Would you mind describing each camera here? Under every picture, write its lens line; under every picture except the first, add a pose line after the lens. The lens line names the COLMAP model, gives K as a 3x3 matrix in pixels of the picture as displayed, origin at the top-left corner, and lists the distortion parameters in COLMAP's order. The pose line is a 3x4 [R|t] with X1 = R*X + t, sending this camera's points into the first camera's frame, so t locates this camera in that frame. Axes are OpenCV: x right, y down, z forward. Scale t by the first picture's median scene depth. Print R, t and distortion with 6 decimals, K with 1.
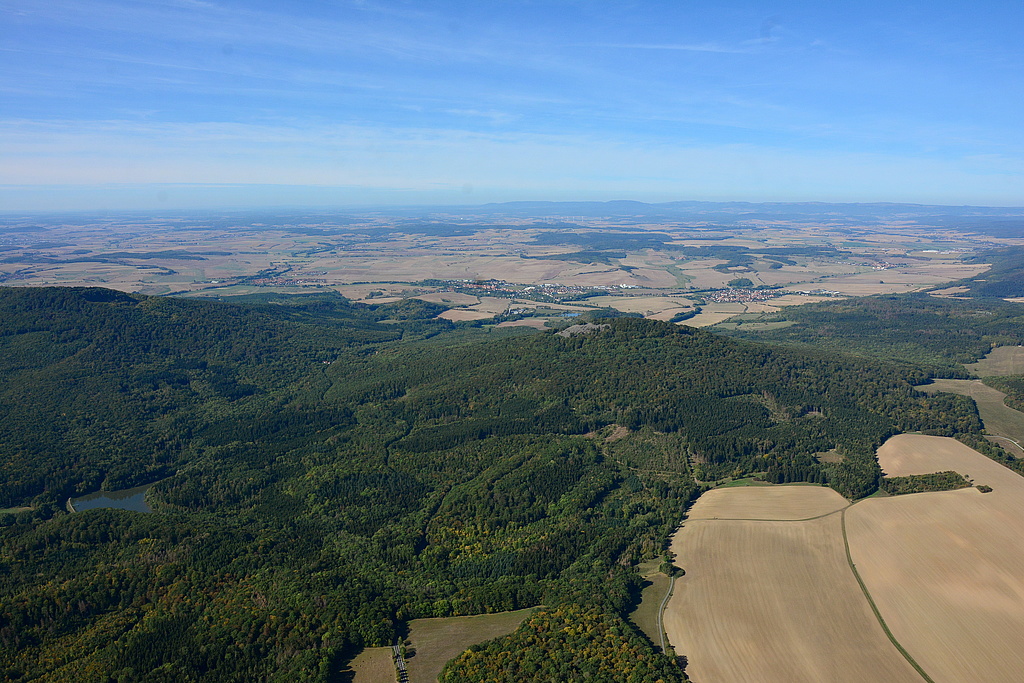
lens RADIAL K [[862.6, 0, 512.0], [0, 862.6, 341.5], [0, 0, 1]] dist [-0.008923, -0.010837]
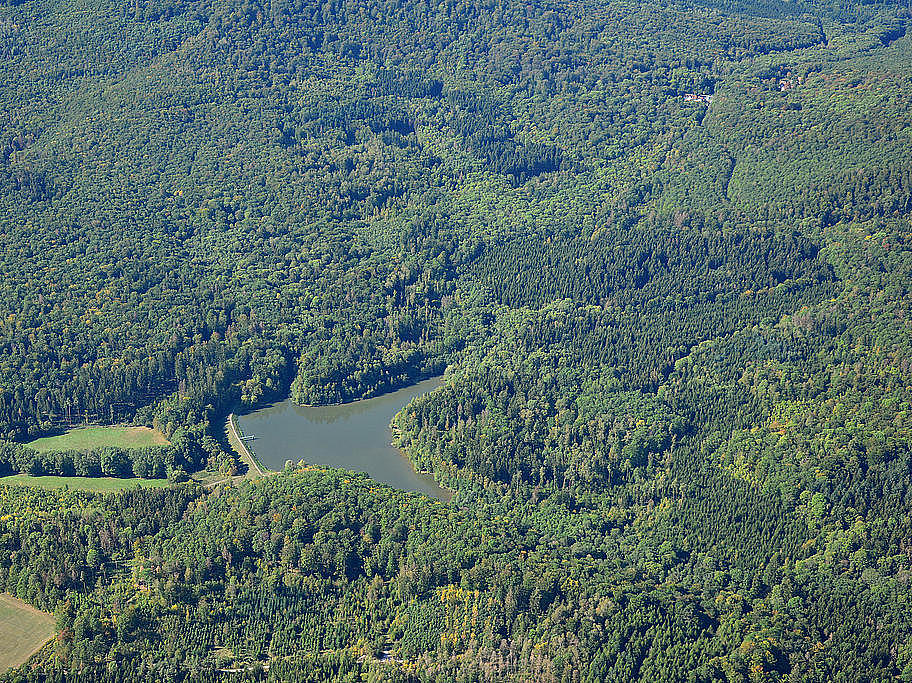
lens RADIAL K [[1678.4, 0, 454.7], [0, 1678.4, 342.3], [0, 0, 1]] dist [-0.006252, -0.074995]
pose [[0.964674, 0.102000, -0.242901, -0.161375], [-0.051814, 0.977457, 0.204680, -0.034286], [0.258303, -0.184864, 0.948212, 0.171959]]
